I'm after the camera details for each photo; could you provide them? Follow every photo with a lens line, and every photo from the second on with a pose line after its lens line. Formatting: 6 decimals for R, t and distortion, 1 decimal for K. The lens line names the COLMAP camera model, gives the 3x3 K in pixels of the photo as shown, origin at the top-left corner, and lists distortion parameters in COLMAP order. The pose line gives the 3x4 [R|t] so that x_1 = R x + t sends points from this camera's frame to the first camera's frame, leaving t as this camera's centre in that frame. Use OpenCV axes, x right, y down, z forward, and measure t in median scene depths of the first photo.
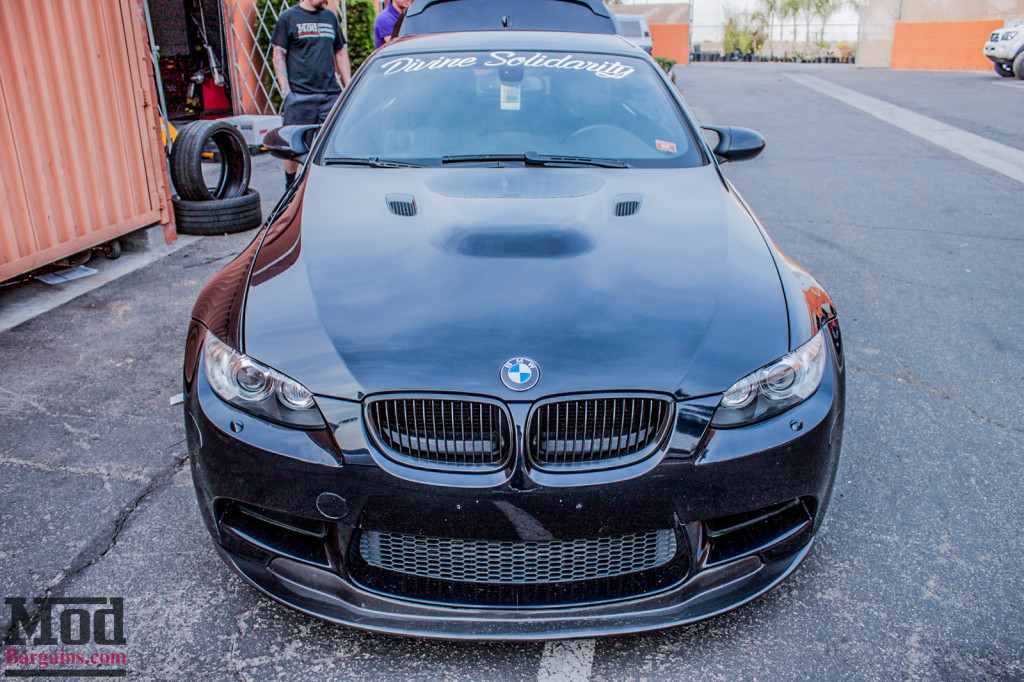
lens RADIAL K [[840.7, 0, 512.0], [0, 840.7, 341.0], [0, 0, 1]] dist [-0.166890, 0.141049]
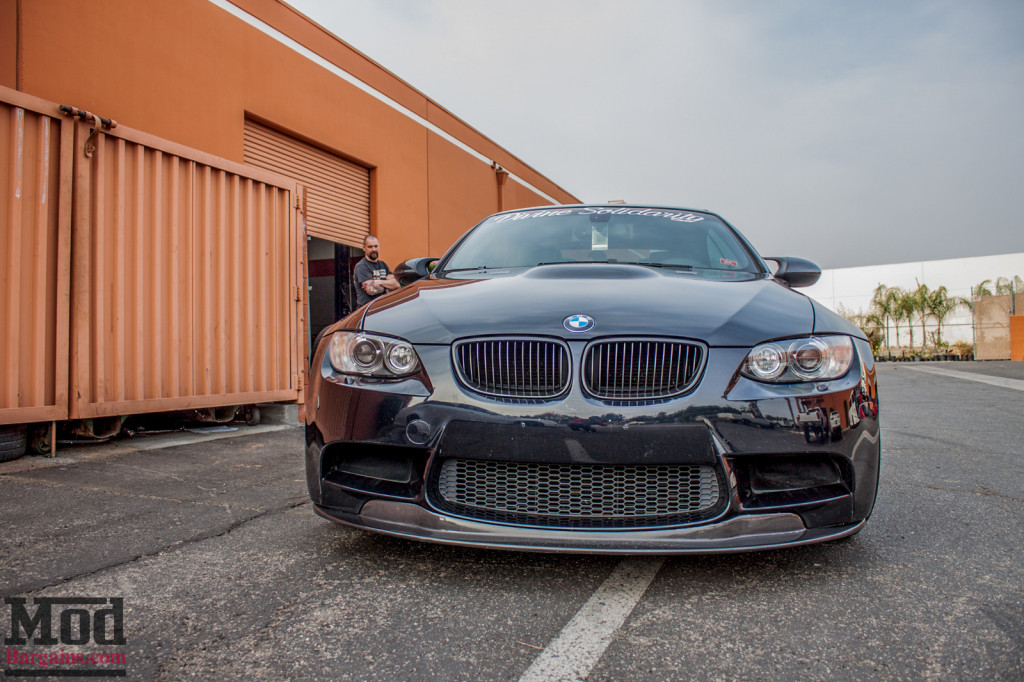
lens RADIAL K [[840.7, 0, 512.0], [0, 840.7, 341.0], [0, 0, 1]] dist [-0.166890, 0.141049]
pose [[0.989148, 0.005660, -0.146813, 0.038097], [-0.057957, 0.933257, -0.354503, 0.206372], [0.135008, 0.359165, 0.923457, -0.058592]]
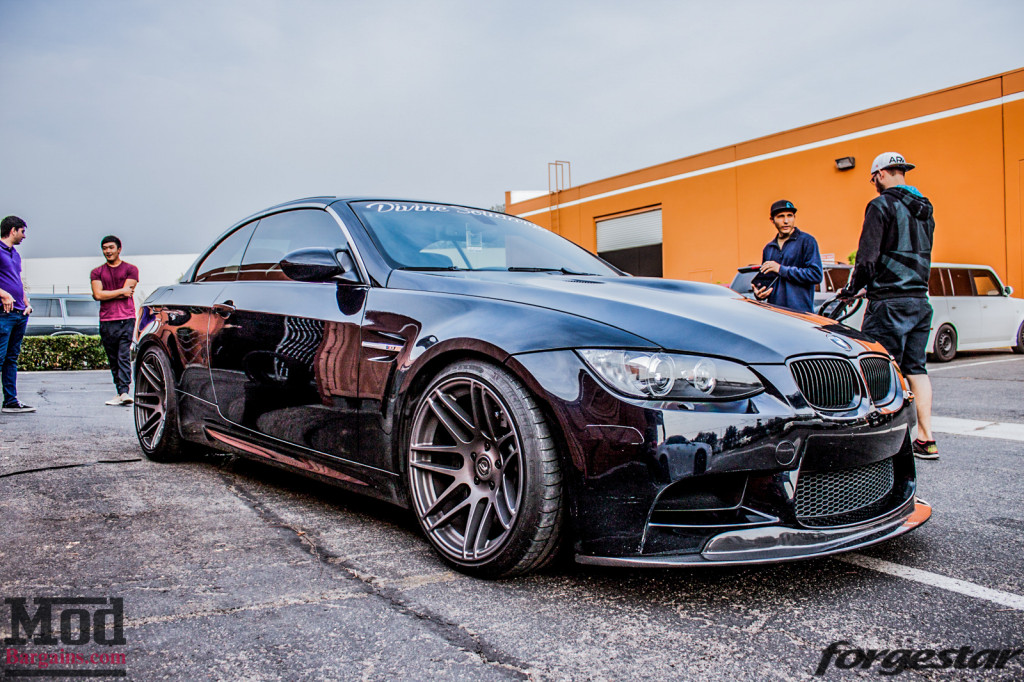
lens RADIAL K [[840.7, 0, 512.0], [0, 840.7, 341.0], [0, 0, 1]] dist [-0.166890, 0.141049]
pose [[0.758811, -0.002014, 0.651308, -0.534434], [0.228143, 0.937461, -0.262901, 0.112563], [-0.610046, 0.348084, 0.711816, 0.142548]]
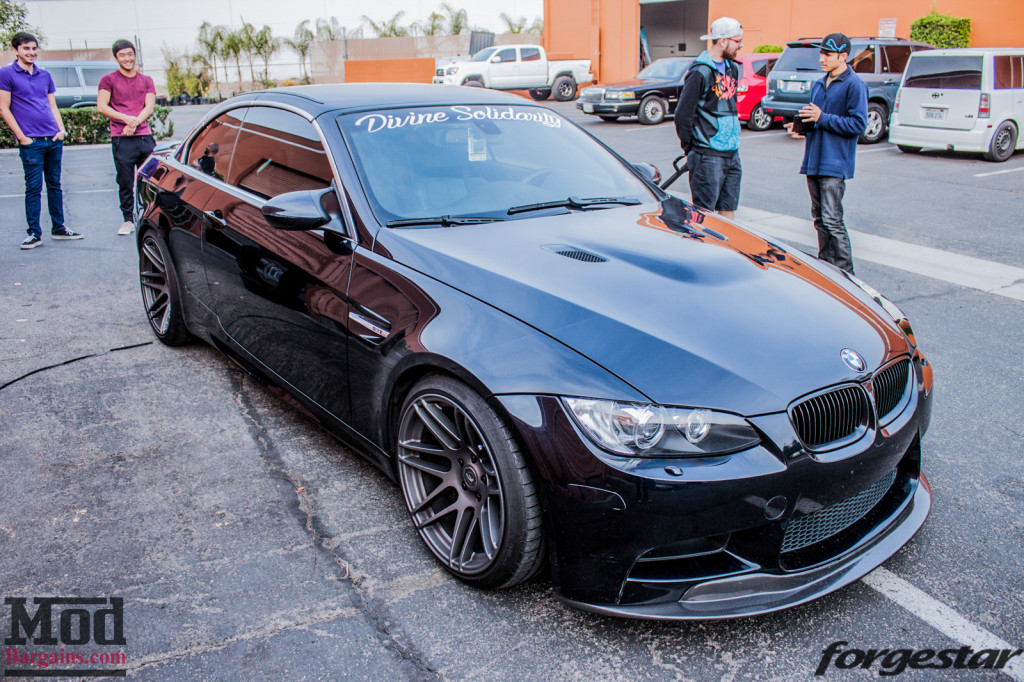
lens RADIAL K [[840.7, 0, 512.0], [0, 840.7, 341.0], [0, 0, 1]] dist [-0.166890, 0.141049]
pose [[0.787521, -0.185385, 0.587744, -0.470186], [0.211559, 0.977053, 0.024711, -0.054885], [-0.578838, 0.104882, 0.808670, 0.111141]]
